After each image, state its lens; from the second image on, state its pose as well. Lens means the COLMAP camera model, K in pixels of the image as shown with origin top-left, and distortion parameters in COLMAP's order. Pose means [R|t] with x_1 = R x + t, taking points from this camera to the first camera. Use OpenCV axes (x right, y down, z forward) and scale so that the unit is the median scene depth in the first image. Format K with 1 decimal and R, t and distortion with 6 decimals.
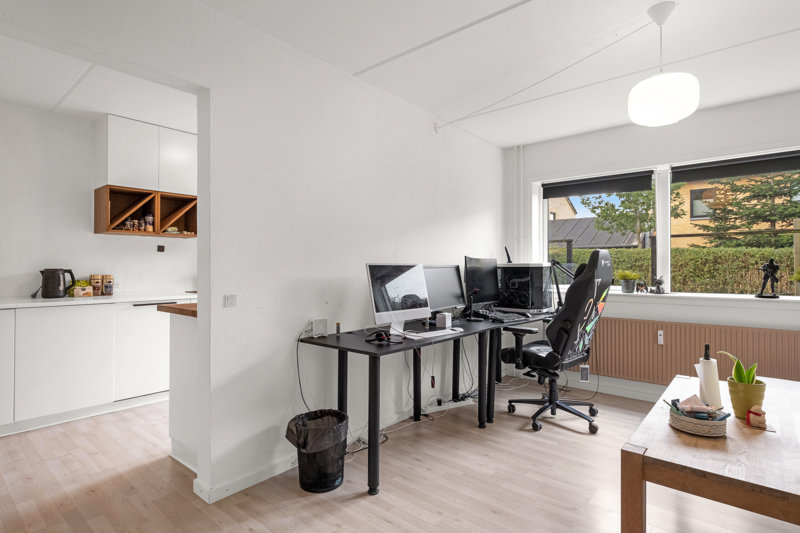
lens RADIAL K [[415.7, 0, 401.9], [0, 415.7, 264.8], [0, 0, 1]] dist [-0.001217, 0.000270]
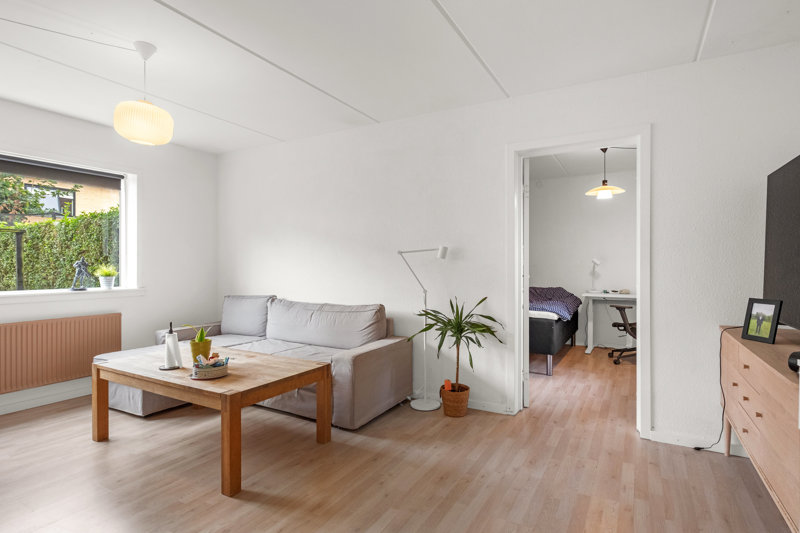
lens RADIAL K [[418.4, 0, 400.0], [0, 418.4, 266.5], [0, 0, 1]] dist [-0.001284, -0.000149]
pose [[-0.182181, -0.002382, 0.983262, -0.428324], [-0.007836, 0.999969, 0.000971, 0.003372], [-0.983234, -0.007528, -0.182194, 0.313267]]
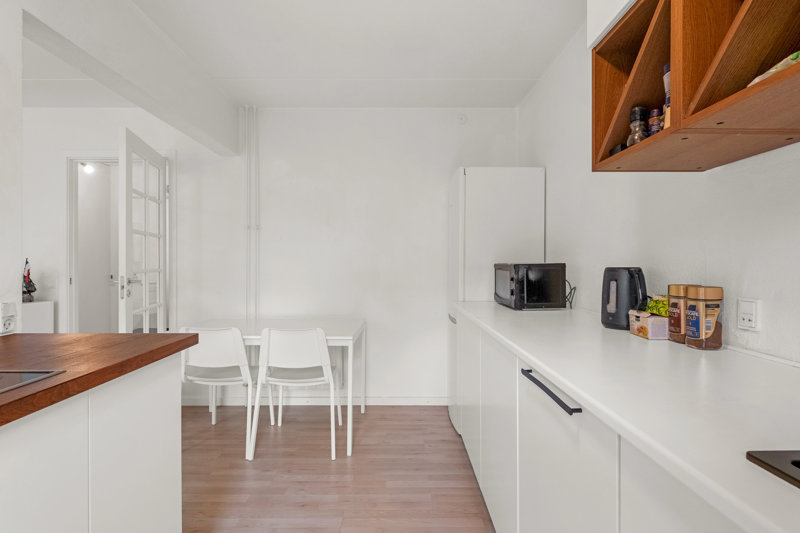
lens RADIAL K [[400.5, 0, 400.0], [0, 400.5, 266.5], [0, 0, 1]] dist [-0.000965, -0.000052]
pose [[-0.767907, 0.005365, -0.640539, -0.347621], [0.004889, 0.999985, 0.002514, 0.006877], [0.640542, -0.001201, -0.767922, 1.233408]]
